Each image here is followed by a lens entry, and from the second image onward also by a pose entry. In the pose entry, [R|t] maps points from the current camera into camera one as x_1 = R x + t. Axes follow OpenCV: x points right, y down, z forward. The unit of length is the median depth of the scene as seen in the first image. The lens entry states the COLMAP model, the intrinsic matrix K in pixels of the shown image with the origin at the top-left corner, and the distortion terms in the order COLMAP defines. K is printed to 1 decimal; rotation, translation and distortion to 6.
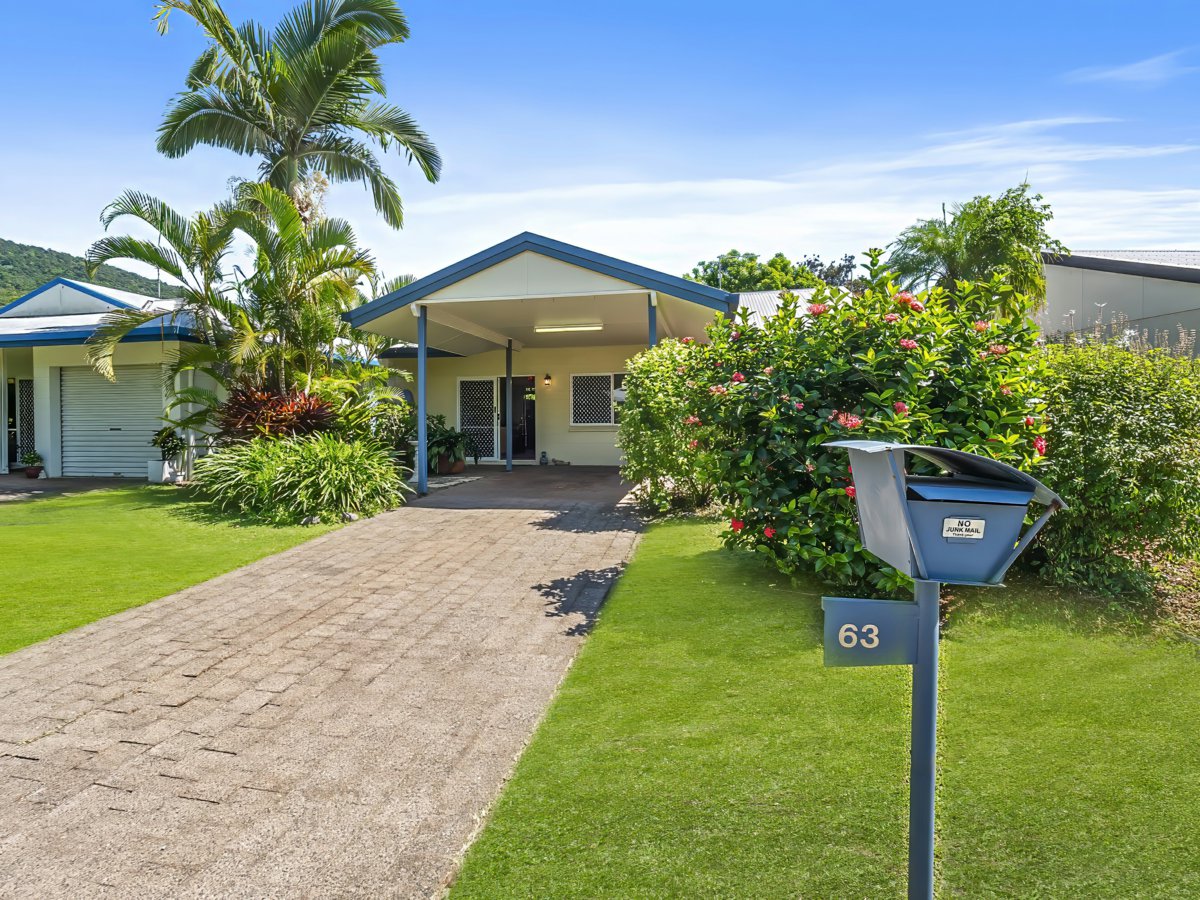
lens RADIAL K [[573.7, 0, 597.0], [0, 573.7, 443.9], [0, 0, 1]] dist [0.000649, 0.001469]
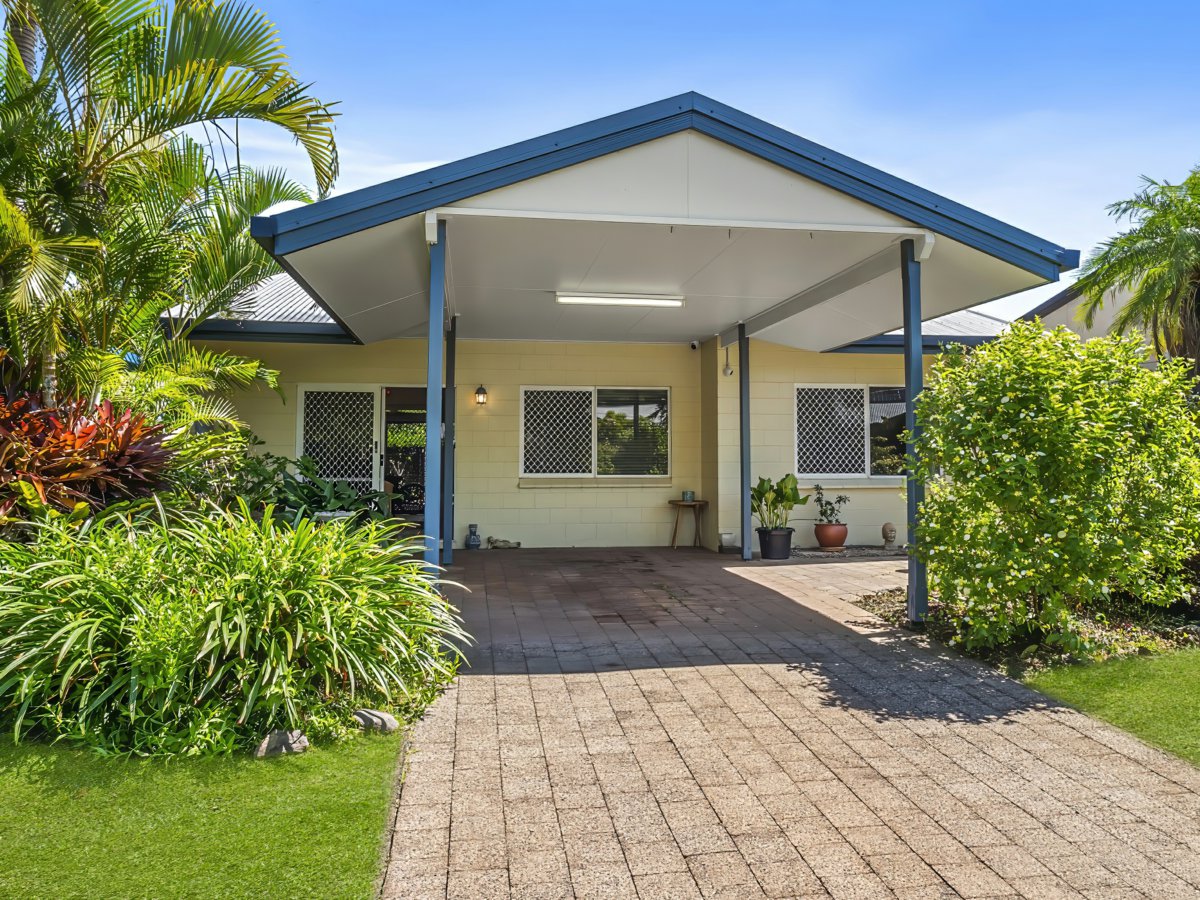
lens RADIAL K [[824.7, 0, 600.0], [0, 824.7, 450.0], [0, 0, 1]] dist [0.020805, -0.002260]
pose [[0.938891, 0.012510, 0.343988, -0.354767], [0.007612, 0.998340, -0.057083, -0.016543], [-0.344131, 0.056213, 0.937237, 0.302309]]
